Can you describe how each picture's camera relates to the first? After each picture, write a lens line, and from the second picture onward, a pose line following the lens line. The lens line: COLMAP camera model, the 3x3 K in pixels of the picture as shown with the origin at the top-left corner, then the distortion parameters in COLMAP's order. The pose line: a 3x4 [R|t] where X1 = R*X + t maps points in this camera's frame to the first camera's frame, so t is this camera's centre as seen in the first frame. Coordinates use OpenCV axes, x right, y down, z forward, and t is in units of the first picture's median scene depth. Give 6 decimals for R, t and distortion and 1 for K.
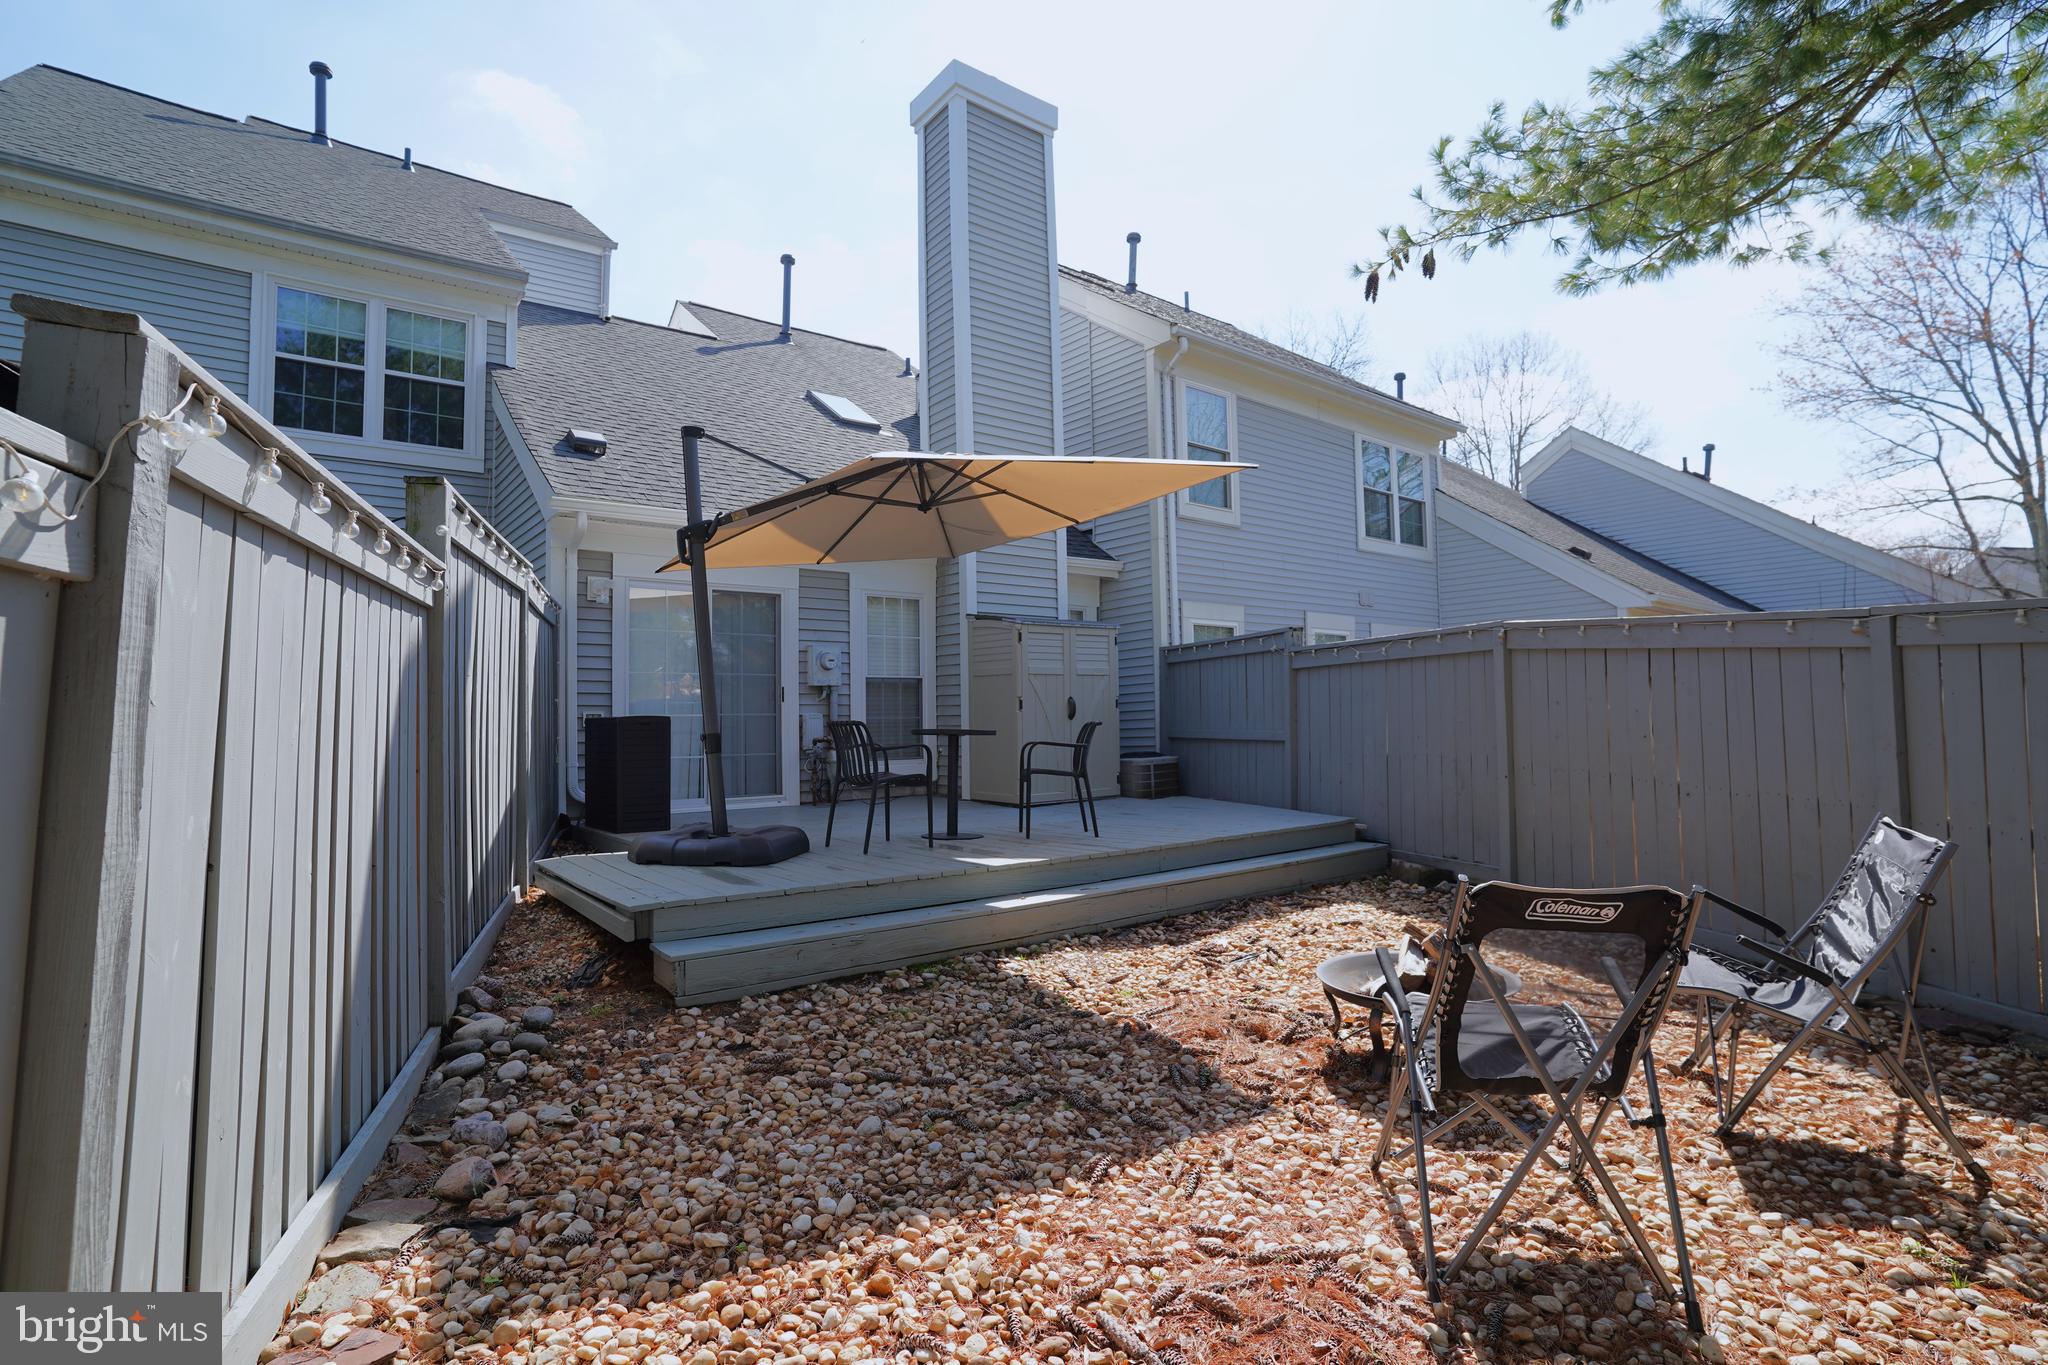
lens RADIAL K [[1013.2, 0, 1024.0], [0, 1013.2, 682.5], [0, 0, 1]] dist [-0.087155, 0.046464]
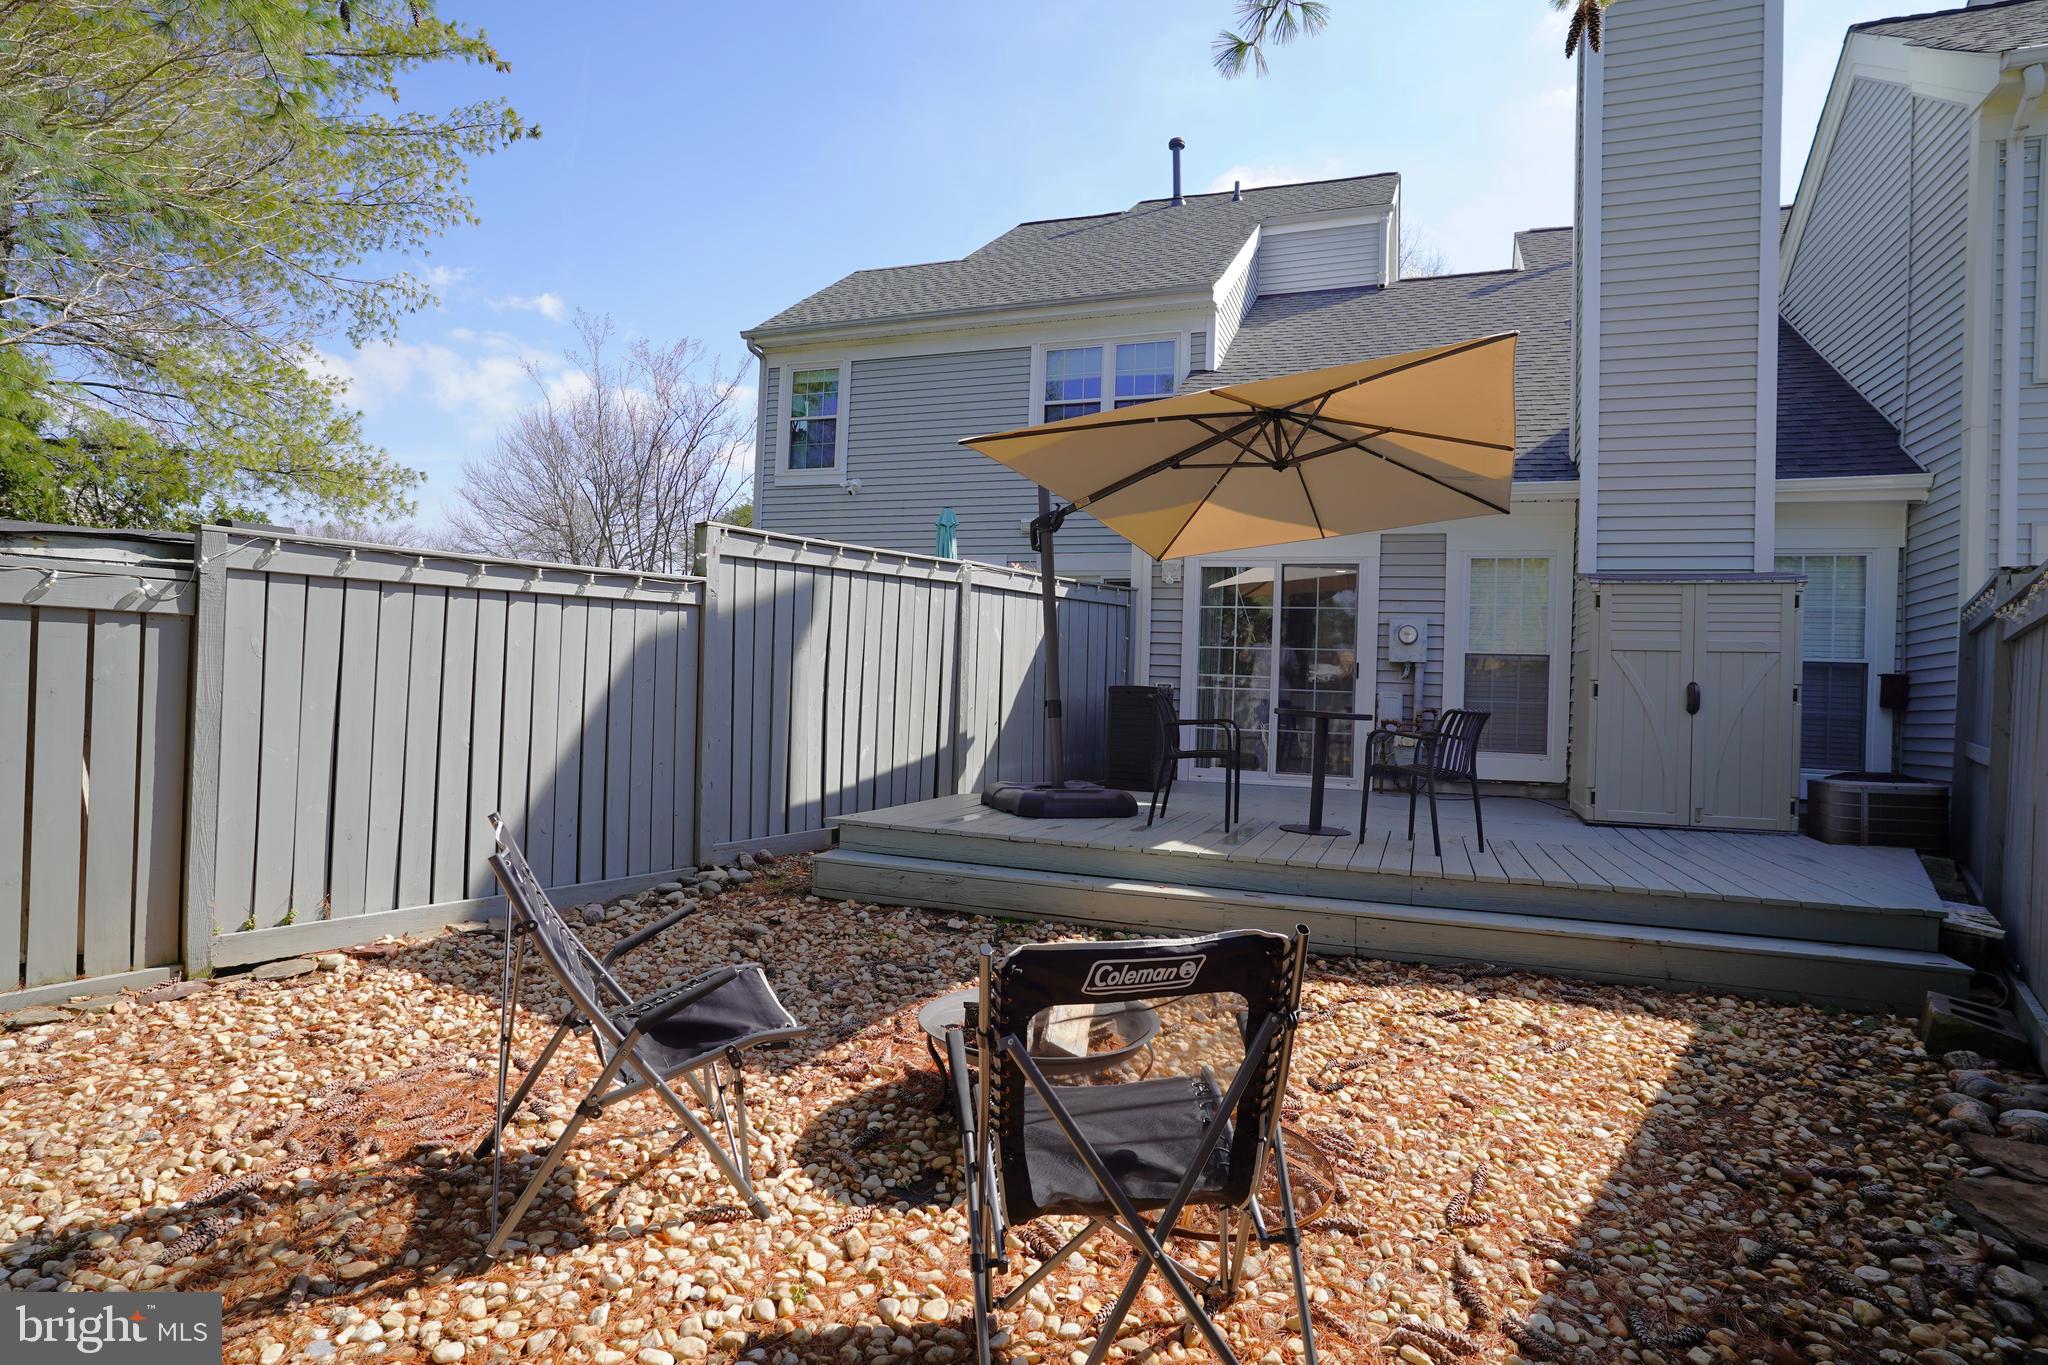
lens RADIAL K [[1083.1, 0, 1028.0], [0, 1083.1, 695.0], [0, 0, 1]] dist [-0.067746, 0.041728]
pose [[0.516745, 0.038431, -0.855276, 0.438962], [-0.010155, 0.999197, 0.038763, -0.001123], [0.856079, -0.011345, 0.516720, 0.209975]]
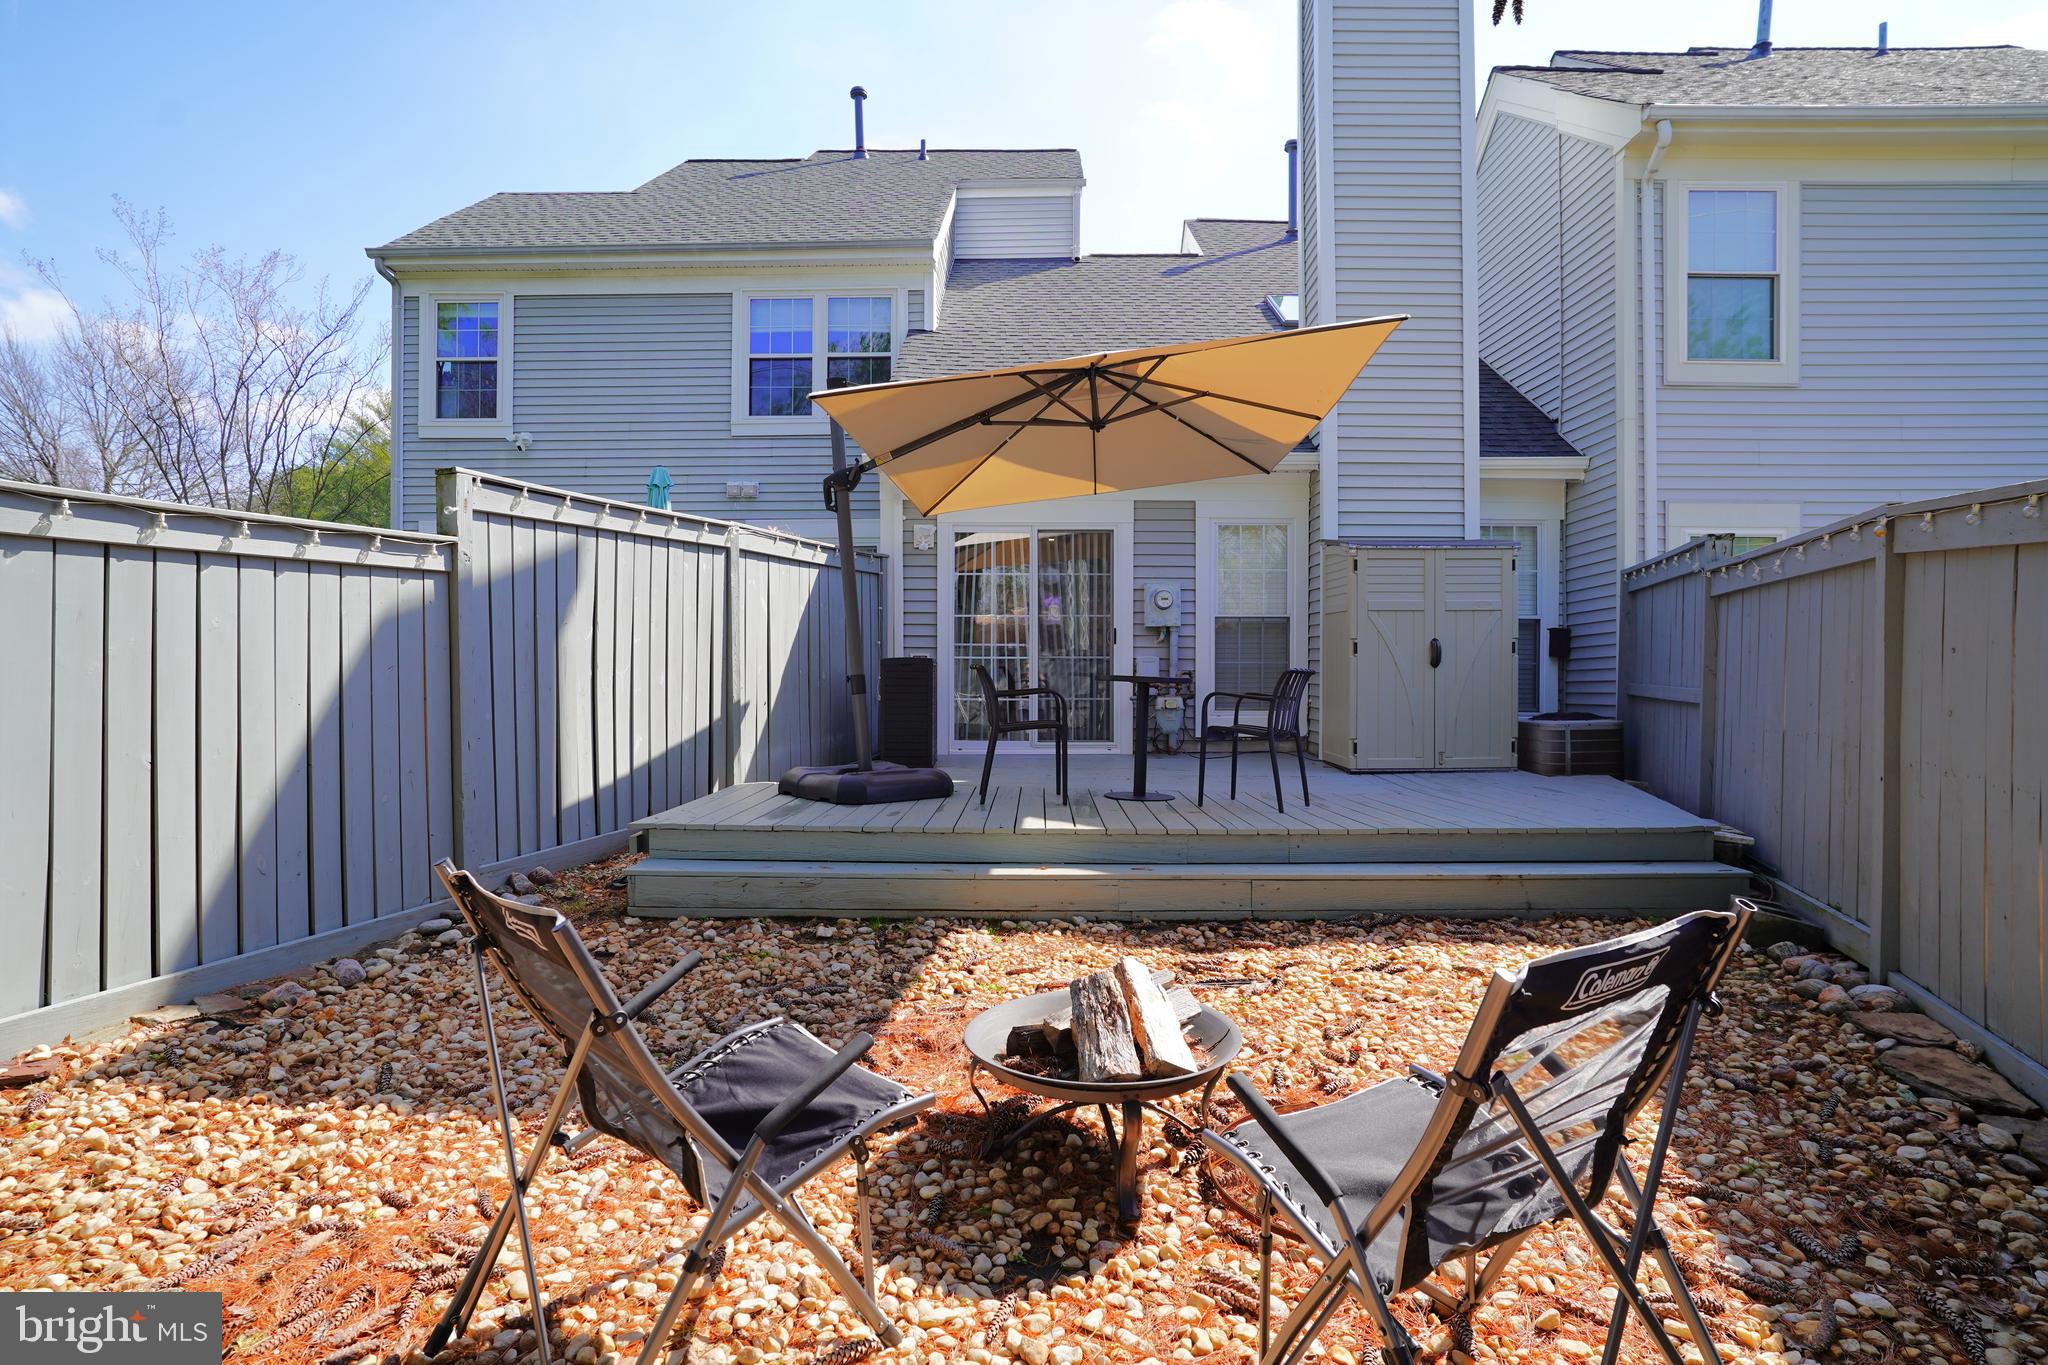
lens RADIAL K [[1083.1, 0, 1028.0], [0, 1083.1, 695.0], [0, 0, 1]] dist [-0.067746, 0.041728]
pose [[0.777954, 0.031619, -0.627525, 0.321658], [0.010684, 0.997923, 0.063528, 0.001608], [0.628230, -0.056126, 0.776001, 0.149079]]
